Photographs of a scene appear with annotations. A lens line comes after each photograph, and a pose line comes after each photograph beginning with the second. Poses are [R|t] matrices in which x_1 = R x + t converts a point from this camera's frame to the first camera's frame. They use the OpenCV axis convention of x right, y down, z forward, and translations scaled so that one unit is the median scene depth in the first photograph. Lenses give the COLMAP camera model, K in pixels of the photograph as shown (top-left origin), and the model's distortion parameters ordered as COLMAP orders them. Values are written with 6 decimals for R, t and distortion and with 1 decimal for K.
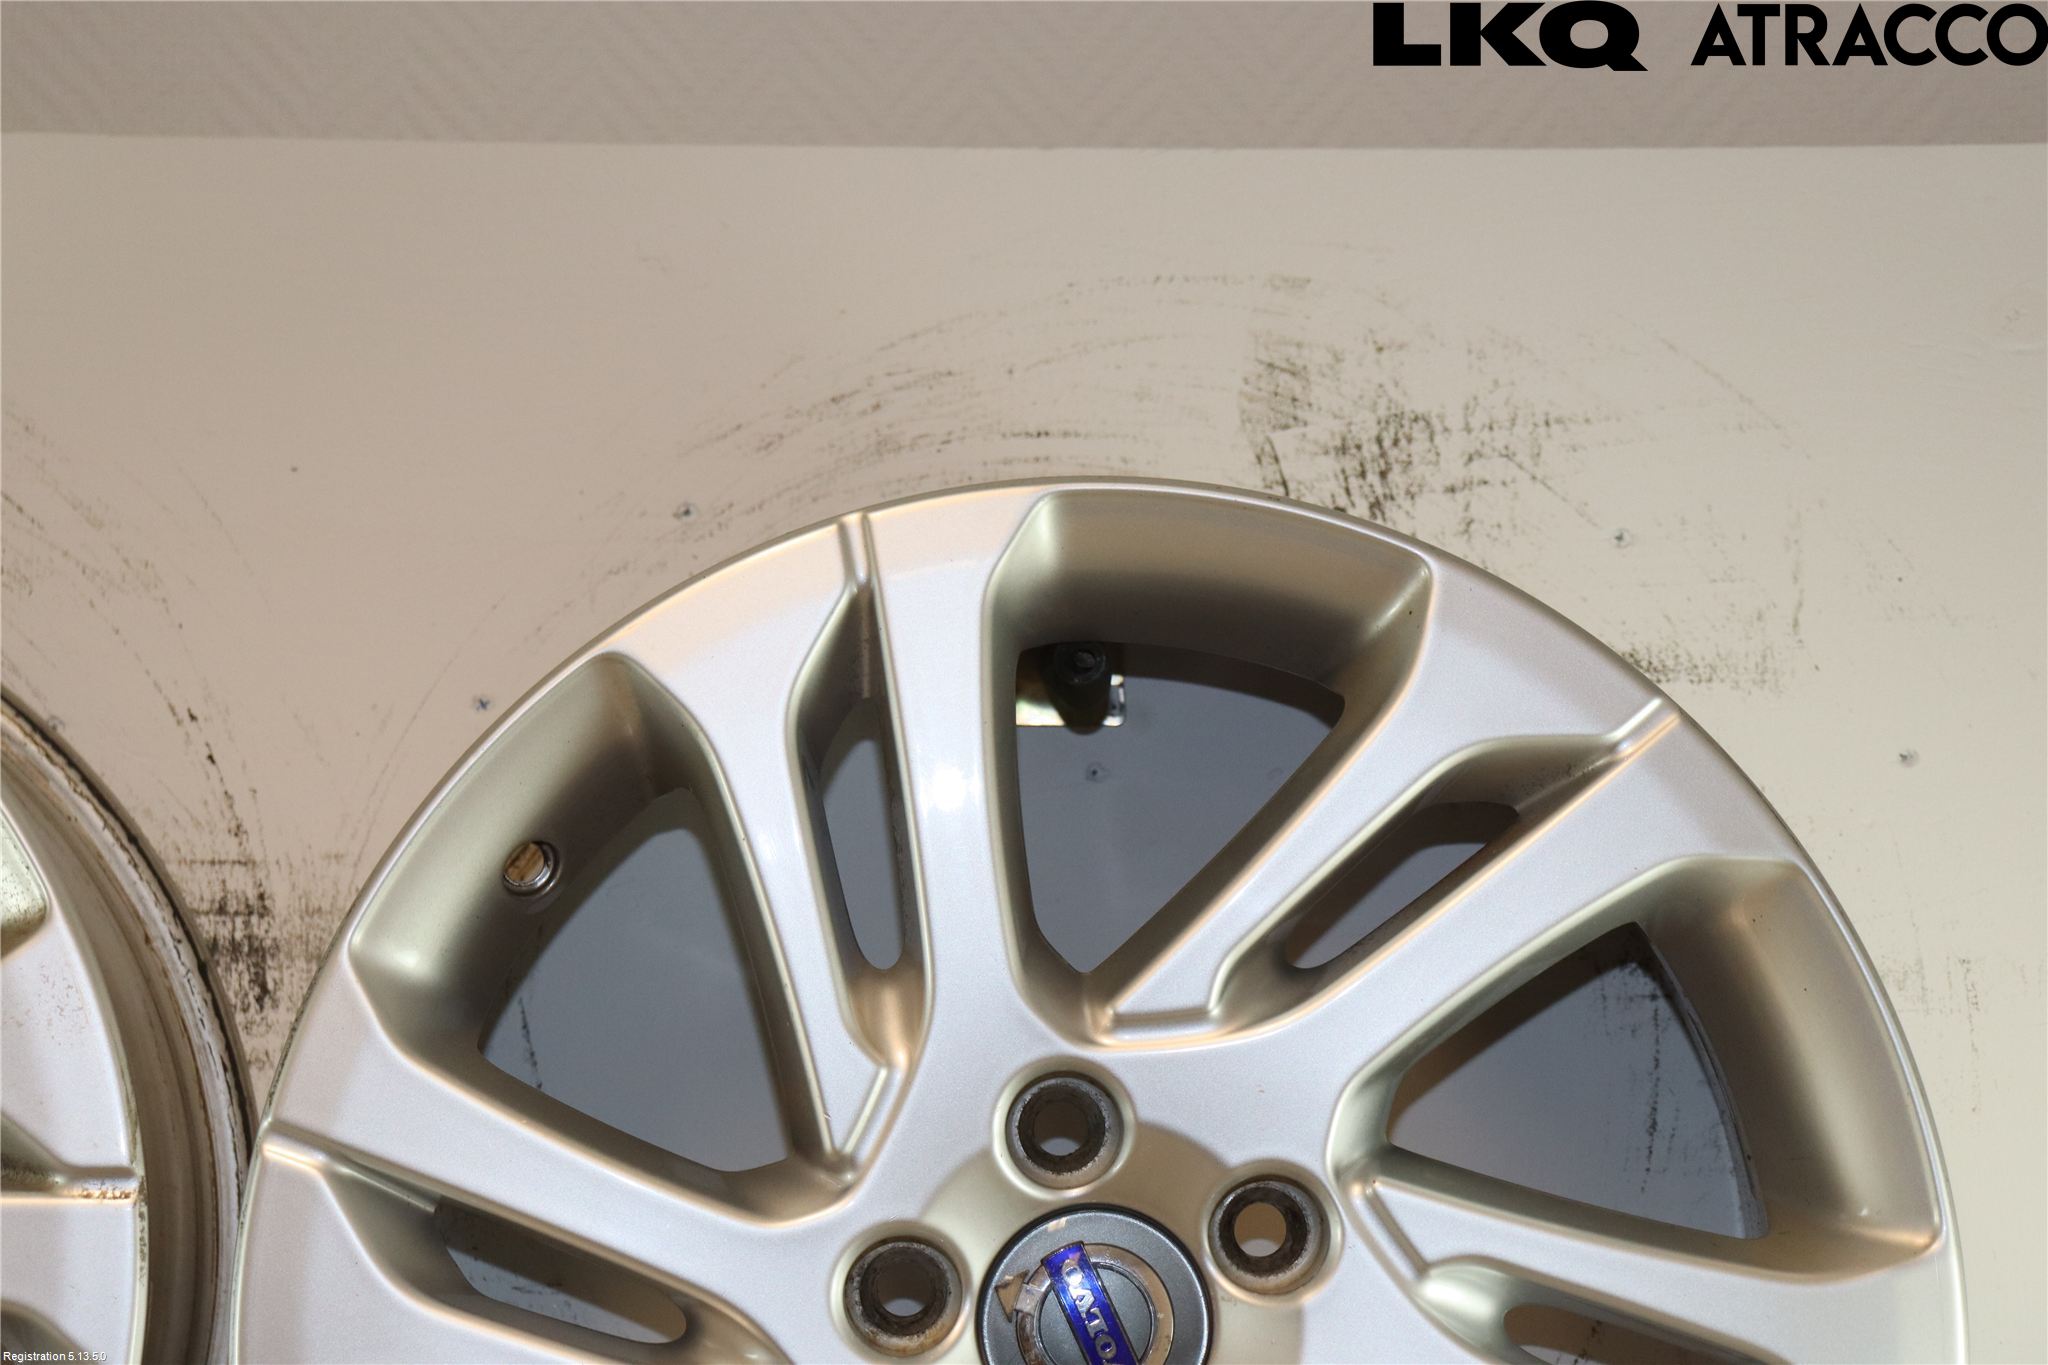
lens RADIAL K [[4642.1, 0, 1016.4], [0, 4642.1, 687.8], [0, 0, 1]] dist [0.351590, 0.652929]
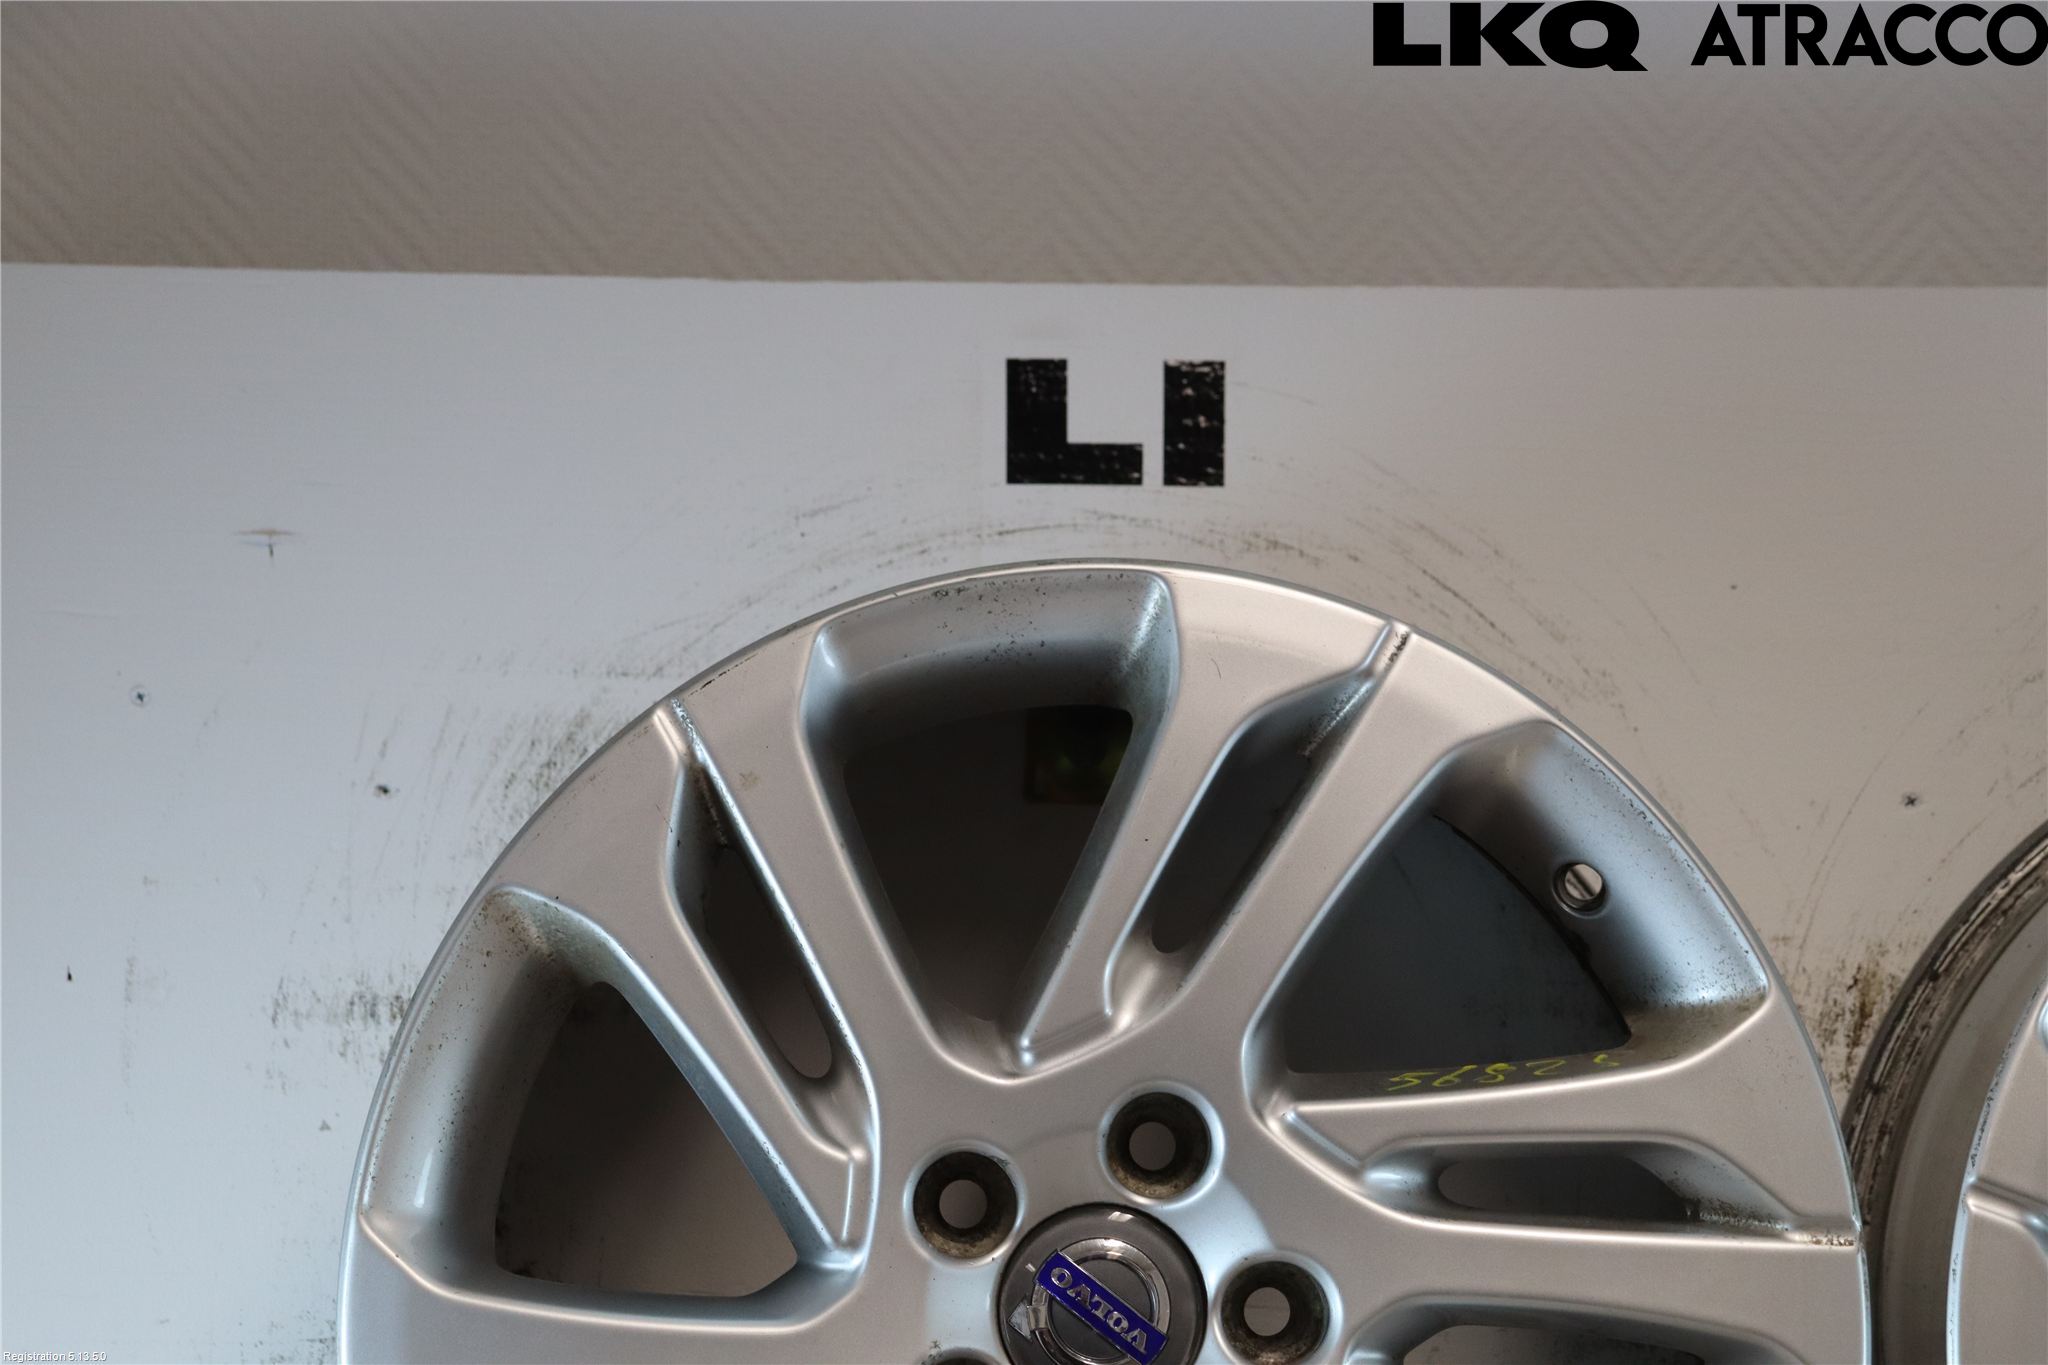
lens RADIAL K [[4955.4, 0, 1022.2], [0, 4955.4, 688.7], [0, 0, 1]] dist [0.394047, 0.997652]
pose [[0.999485, 0.001358, 0.032055, -0.360306], [-0.001093, 0.999965, -0.008281, -0.012850], [-0.032065, 0.008242, 0.999452, -0.172024]]
